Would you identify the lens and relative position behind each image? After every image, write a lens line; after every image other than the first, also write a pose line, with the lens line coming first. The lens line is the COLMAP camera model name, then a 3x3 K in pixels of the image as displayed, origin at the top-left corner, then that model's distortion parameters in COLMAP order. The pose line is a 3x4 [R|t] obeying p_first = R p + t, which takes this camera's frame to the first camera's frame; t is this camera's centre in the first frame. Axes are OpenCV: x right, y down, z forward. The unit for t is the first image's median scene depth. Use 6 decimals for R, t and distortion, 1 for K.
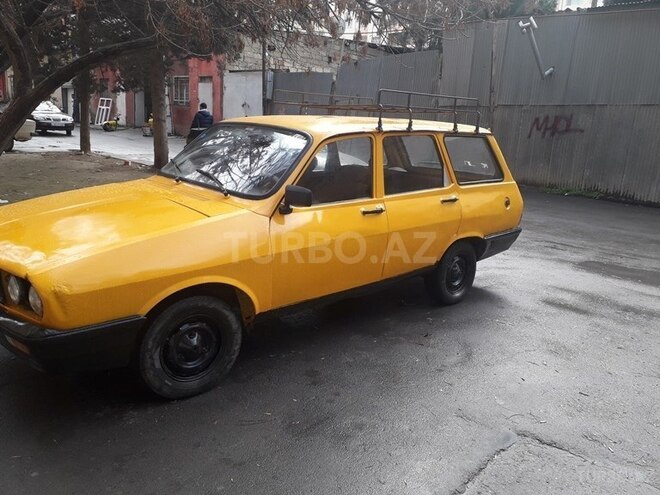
lens RADIAL K [[579.6, 0, 330.0], [0, 579.6, 247.5], [0, 0, 1]] dist [0.058493, -0.105746]
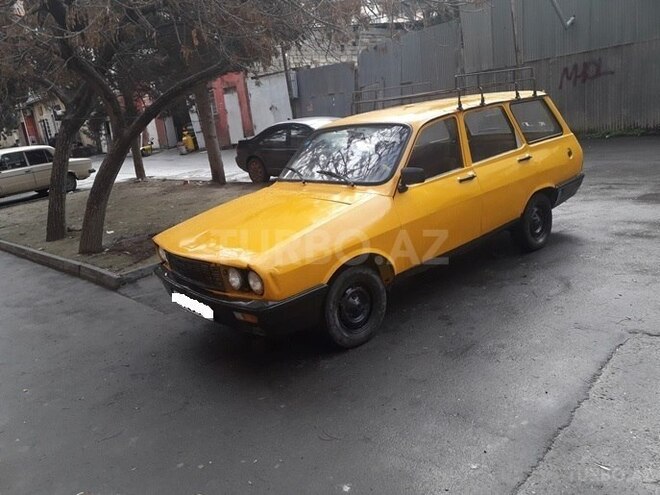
lens RADIAL K [[579.6, 0, 330.0], [0, 579.6, 247.5], [0, 0, 1]] dist [0.058493, -0.105746]
pose [[0.983836, -0.166816, -0.065108, -0.118972], [0.168075, 0.985670, 0.014328, 0.010113], [0.061785, -0.025040, 0.997775, -0.168034]]
